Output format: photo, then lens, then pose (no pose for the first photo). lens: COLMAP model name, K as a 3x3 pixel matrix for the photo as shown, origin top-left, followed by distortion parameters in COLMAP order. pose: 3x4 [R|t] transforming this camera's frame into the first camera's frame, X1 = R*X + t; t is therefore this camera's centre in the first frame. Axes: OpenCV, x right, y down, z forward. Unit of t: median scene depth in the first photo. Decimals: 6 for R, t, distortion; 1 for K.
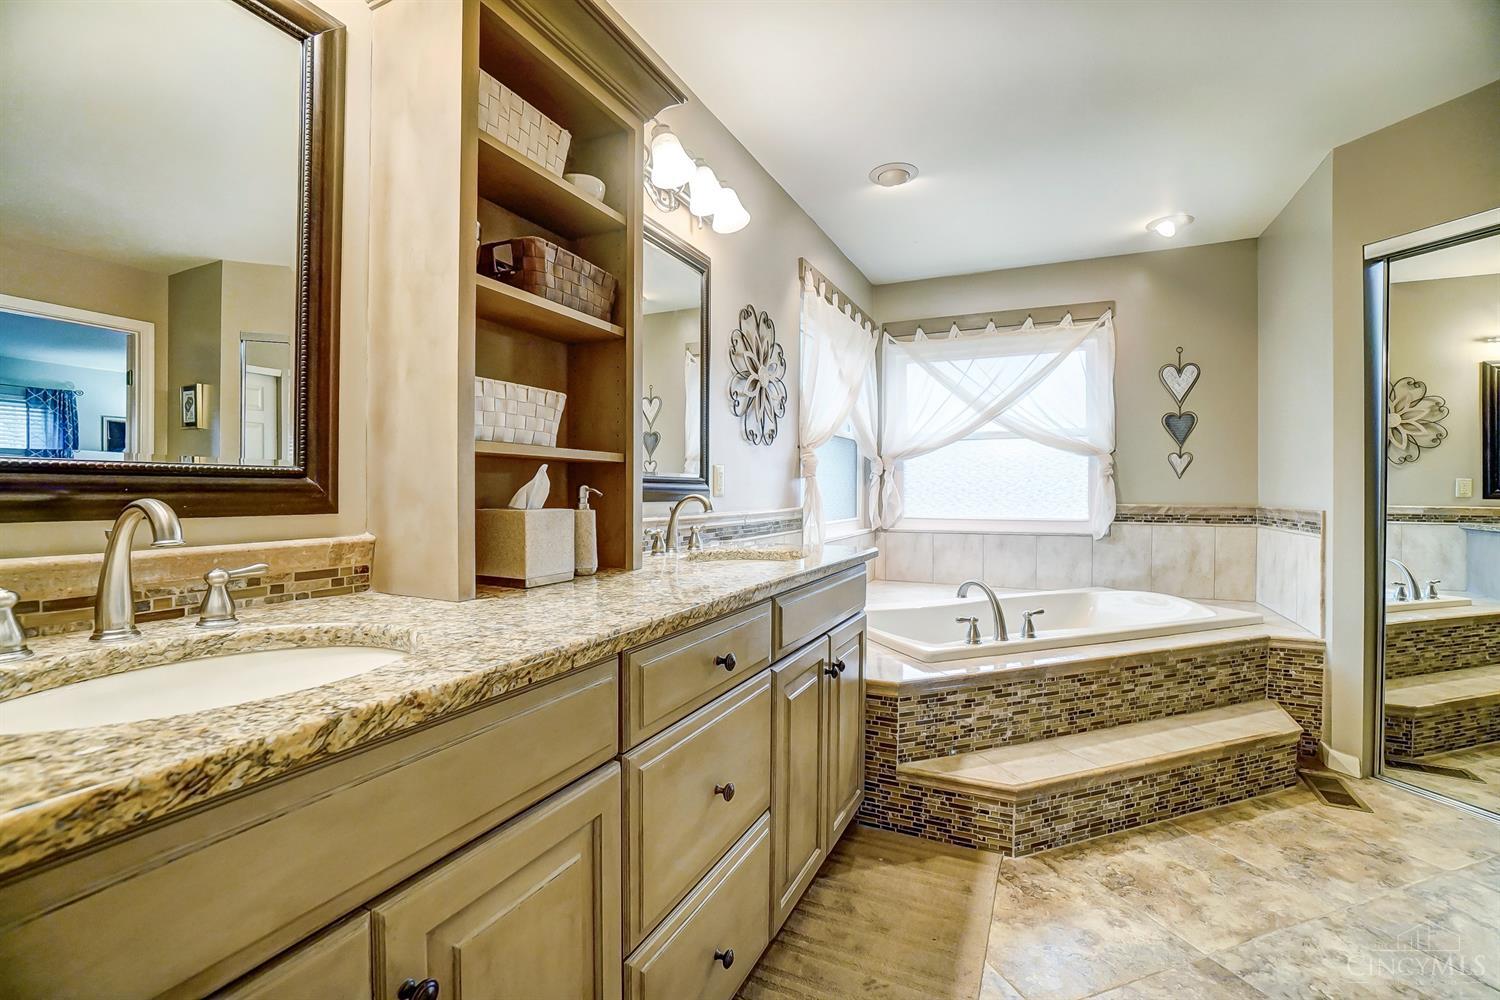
lens RADIAL K [[661.9, 0, 765.8], [0, 661.9, 494.4], [0, 0, 1]] dist [-0.050231, 0.010784]
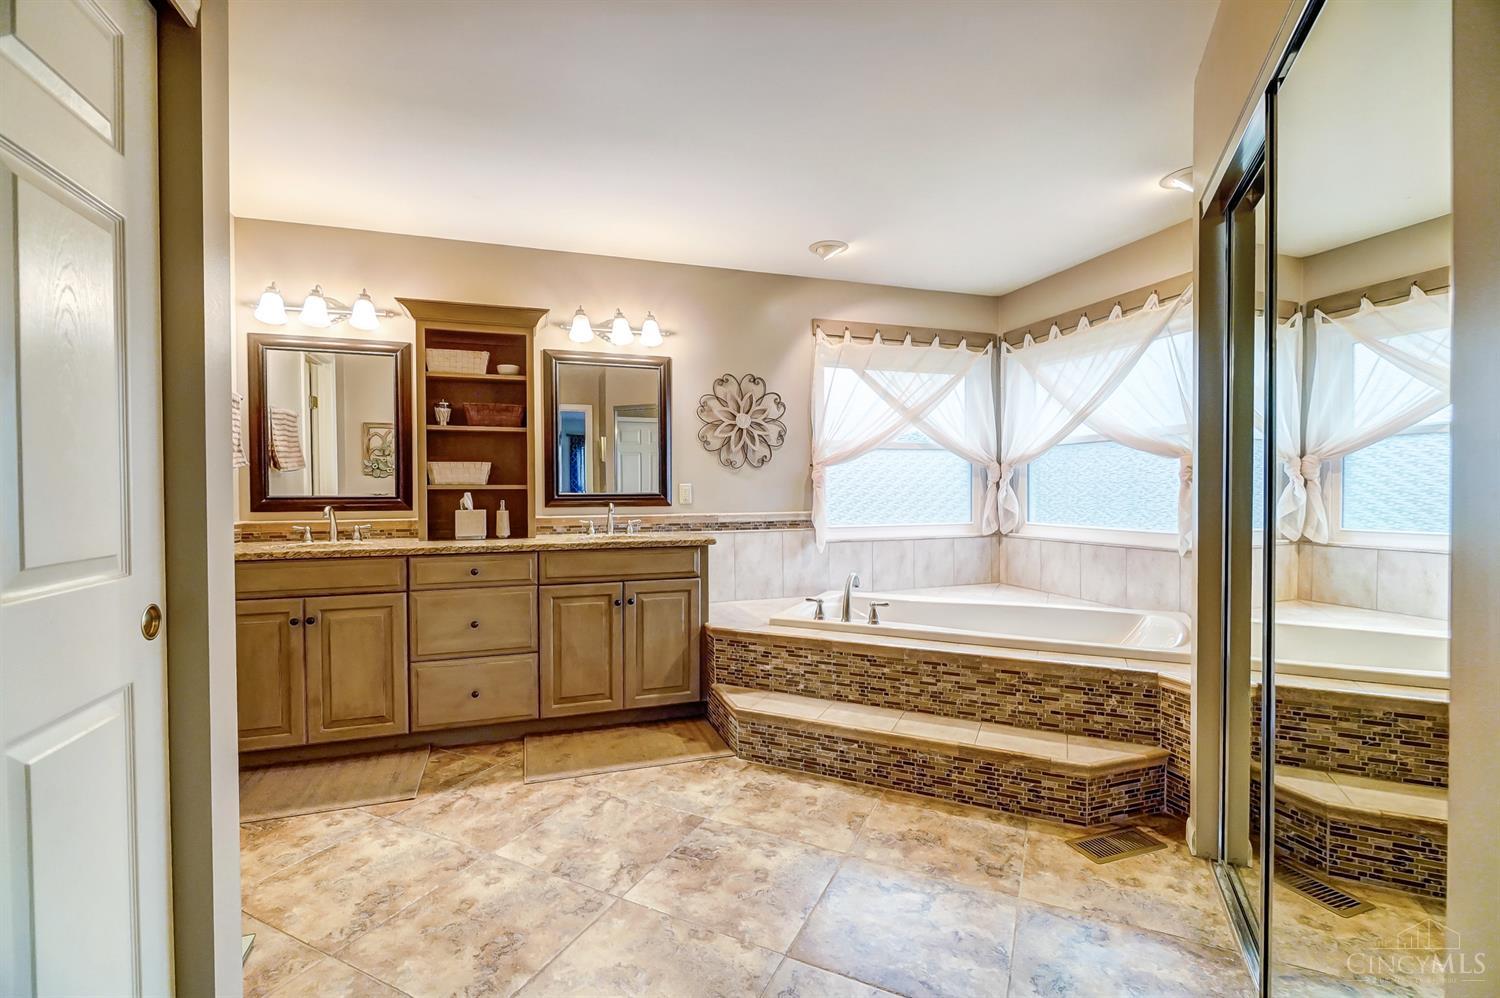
lens RADIAL K [[661.9, 0, 750.7], [0, 661.9, 500.7], [0, 0, 1]] dist [-0.050231, 0.010784]
pose [[0.676819, 0.004840, -0.736133, 1.203179], [0.002220, 0.999960, 0.008616, -0.016832], [0.736146, -0.007465, 0.676782, 0.031299]]
